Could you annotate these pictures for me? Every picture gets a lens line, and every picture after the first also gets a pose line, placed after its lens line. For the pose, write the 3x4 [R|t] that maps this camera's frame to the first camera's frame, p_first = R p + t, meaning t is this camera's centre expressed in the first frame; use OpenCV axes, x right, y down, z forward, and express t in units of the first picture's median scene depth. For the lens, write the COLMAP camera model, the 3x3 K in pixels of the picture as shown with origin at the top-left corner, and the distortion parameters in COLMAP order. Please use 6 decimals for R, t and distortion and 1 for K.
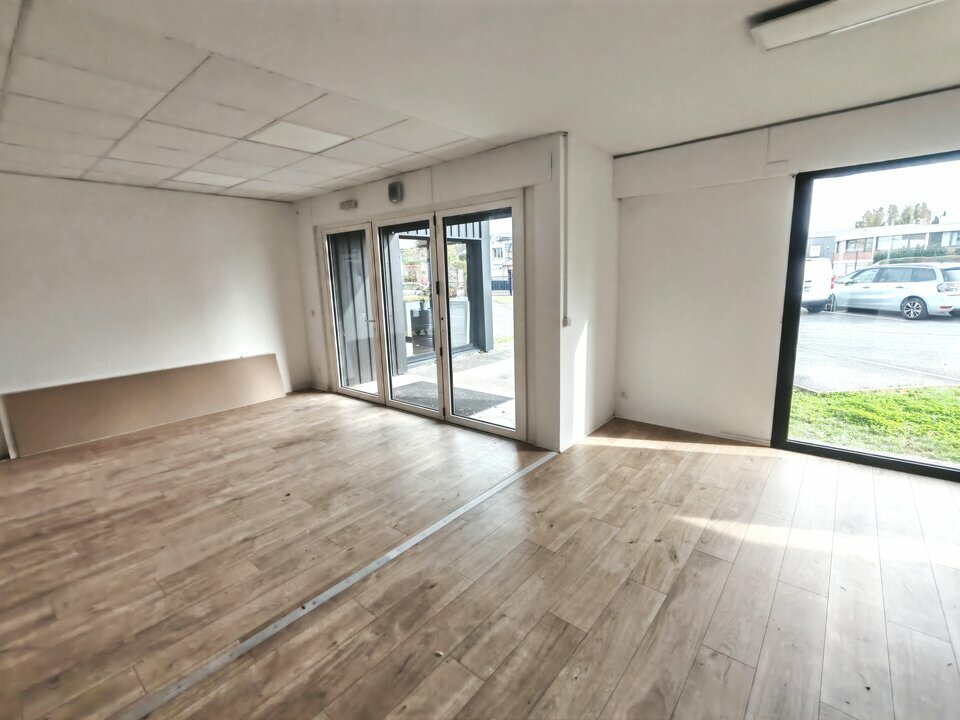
lens RADIAL K [[436.9, 0, 478.1], [0, 436.9, 357.8], [0, 0, 1]] dist [-0.001754, -0.000316]
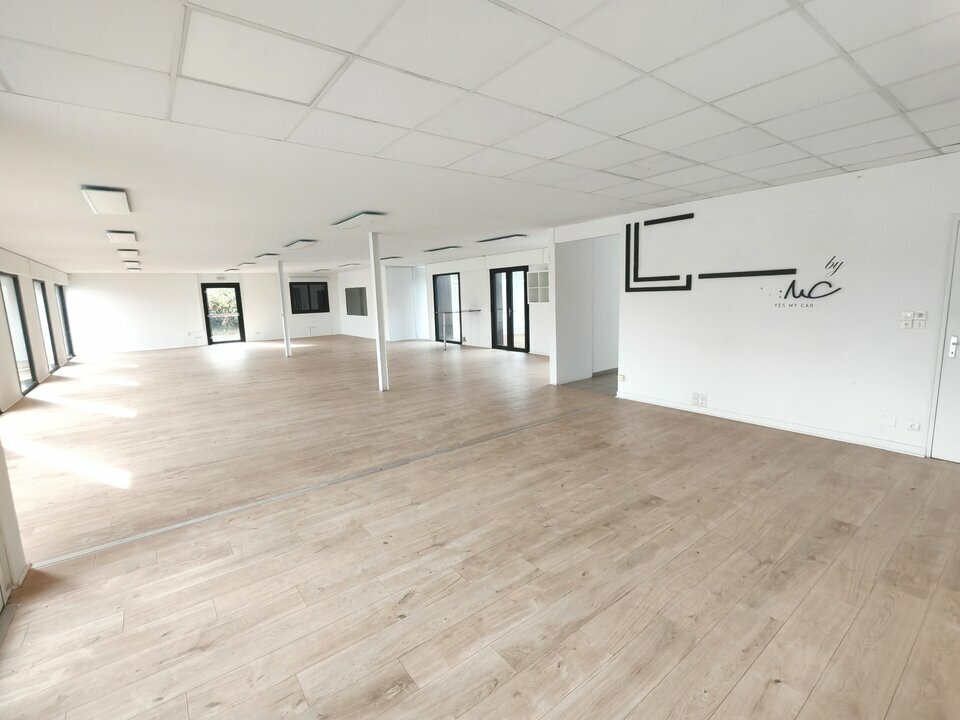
lens RADIAL K [[436.9, 0, 478.1], [0, 436.9, 357.8], [0, 0, 1]] dist [-0.001754, -0.000316]
pose [[-0.973871, 0.028359, 0.225324, -0.916960], [0.100710, 0.943208, 0.316569, -0.336000], [-0.203550, 0.330990, -0.921419, 1.828624]]
